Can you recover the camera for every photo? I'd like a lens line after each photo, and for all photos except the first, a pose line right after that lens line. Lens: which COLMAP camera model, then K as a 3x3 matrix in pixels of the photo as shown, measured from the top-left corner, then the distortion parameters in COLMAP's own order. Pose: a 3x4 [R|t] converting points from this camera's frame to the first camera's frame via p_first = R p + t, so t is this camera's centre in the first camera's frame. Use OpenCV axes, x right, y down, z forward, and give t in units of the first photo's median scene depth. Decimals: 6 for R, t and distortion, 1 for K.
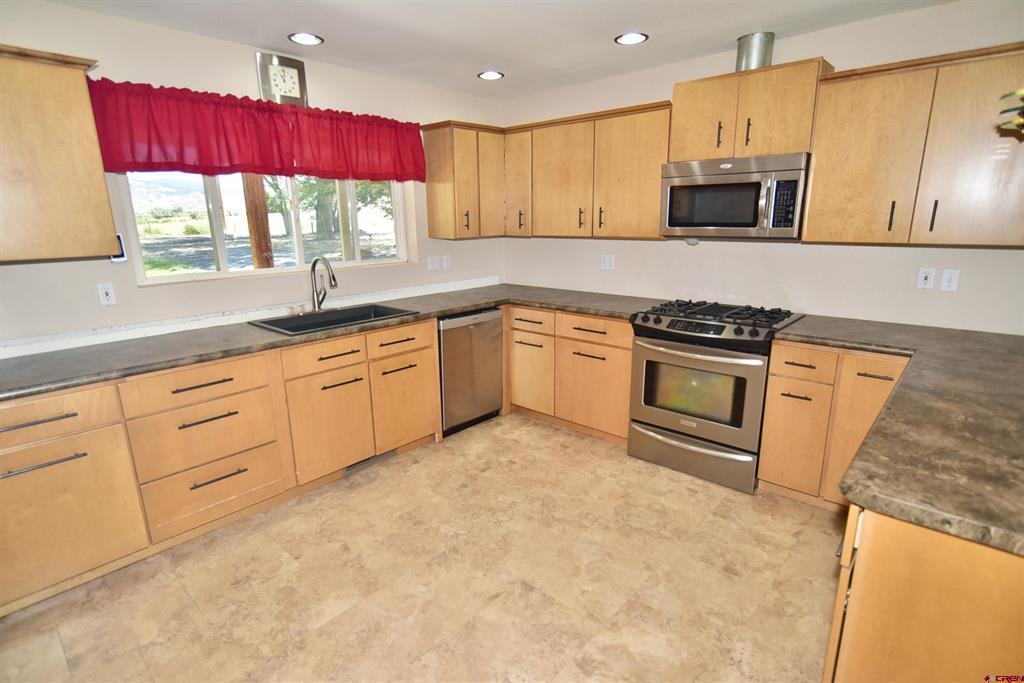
lens RADIAL K [[515.0, 0, 508.0], [0, 515.0, 342.0], [0, 0, 1]] dist [-0.004471, 0.000107]
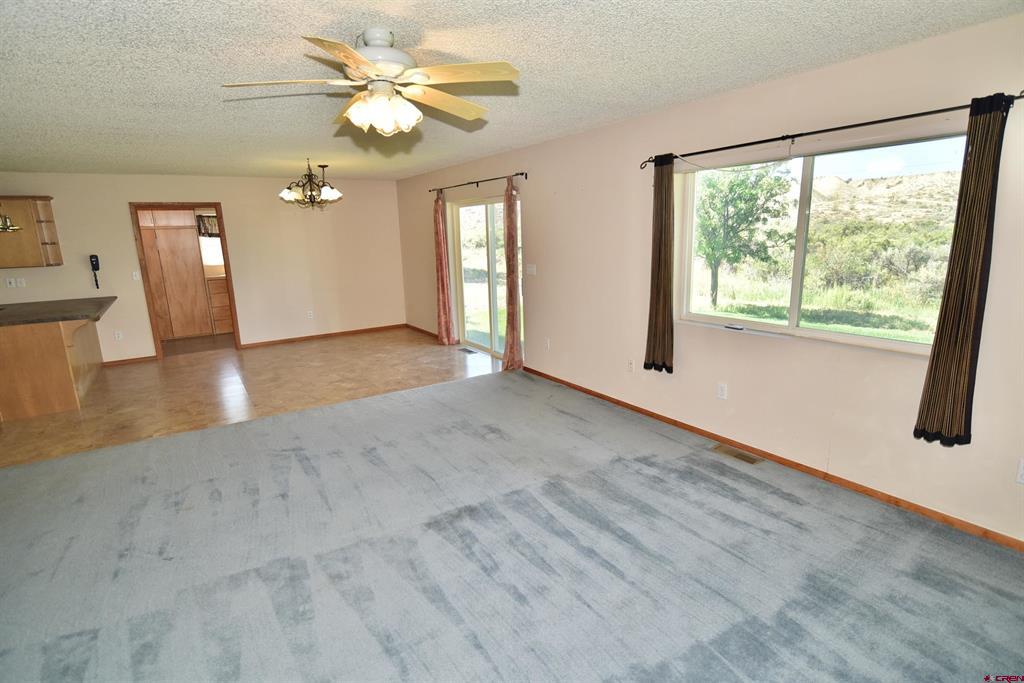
lens RADIAL K [[511.7, 0, 509.6], [0, 511.7, 345.1], [0, 0, 1]] dist [-0.006637, 0.000539]
pose [[0.263409, -0.204752, 0.942705, -0.761600], [0.255793, 0.957061, 0.136397, 0.373963], [-0.930153, 0.205209, 0.304473, -1.598778]]
